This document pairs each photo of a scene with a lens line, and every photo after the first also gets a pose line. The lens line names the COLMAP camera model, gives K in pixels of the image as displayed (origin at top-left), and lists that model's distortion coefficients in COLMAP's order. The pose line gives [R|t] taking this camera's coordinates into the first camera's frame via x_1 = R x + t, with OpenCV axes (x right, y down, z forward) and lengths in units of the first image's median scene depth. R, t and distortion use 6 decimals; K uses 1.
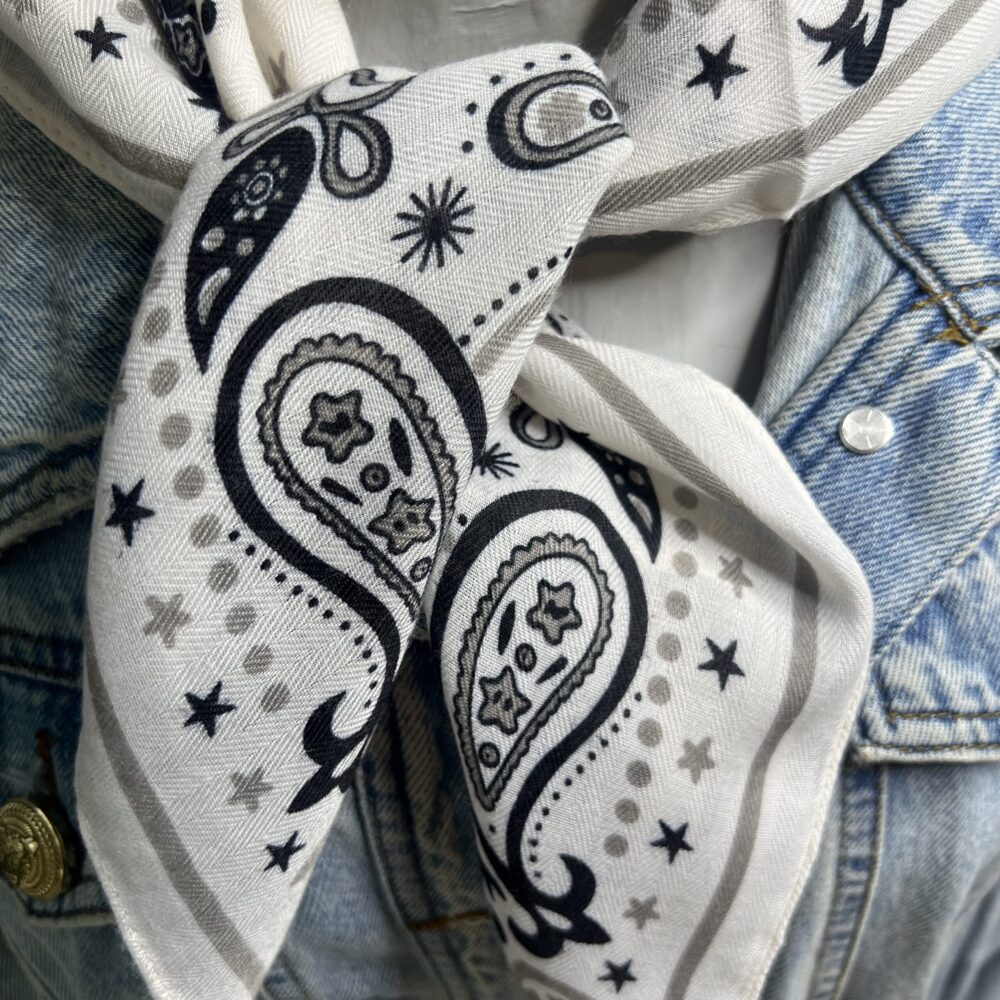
lens RADIAL K [[1001.5, 0, 498.3], [0, 1001.5, 499.8], [0, 0, 1]] dist [-0.031870, 0.000000]
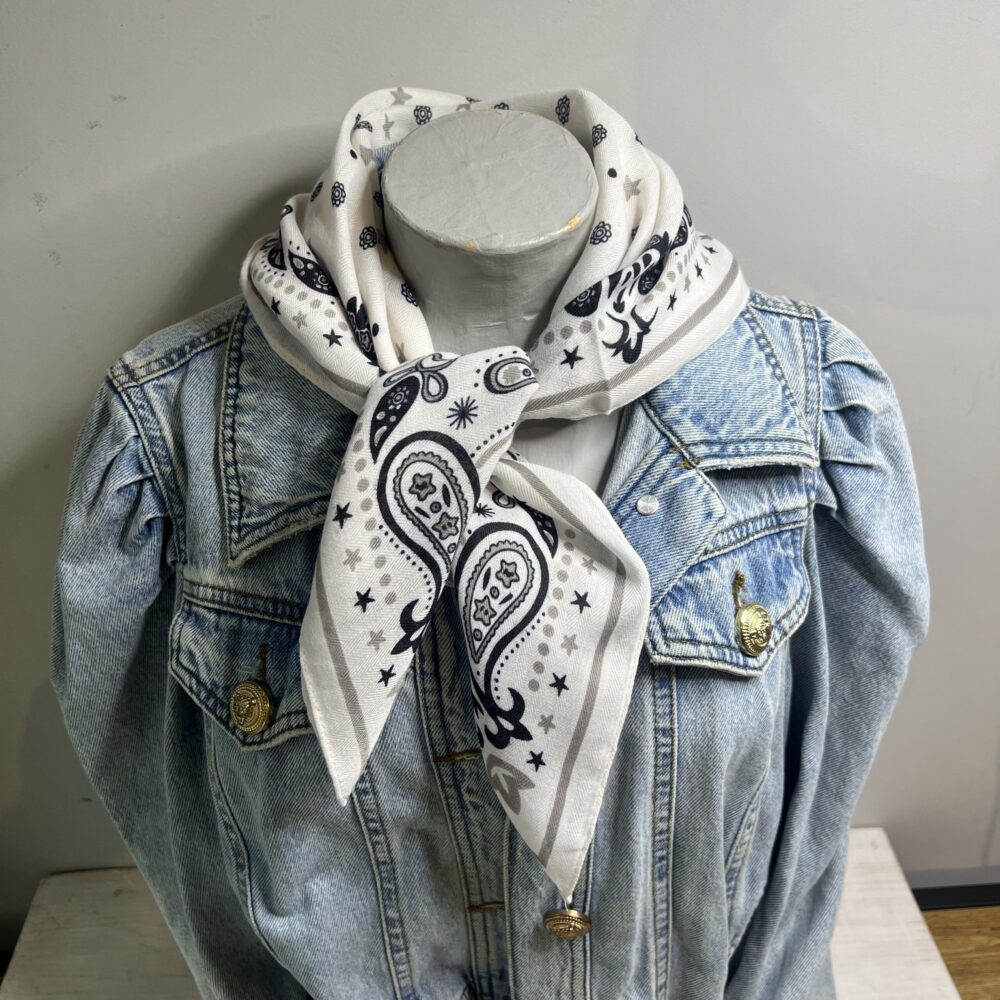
lens RADIAL K [[1001.5, 0, 500.0], [0, 1001.5, 500.6], [0, 0, 1]] dist [-0.031870, 0.000000]
pose [[0.999476, 0.026936, -0.017961, 0.075046], [-0.029819, 0.981963, -0.186706, 0.377076], [0.012608, 0.187144, 0.982252, -1.321502]]
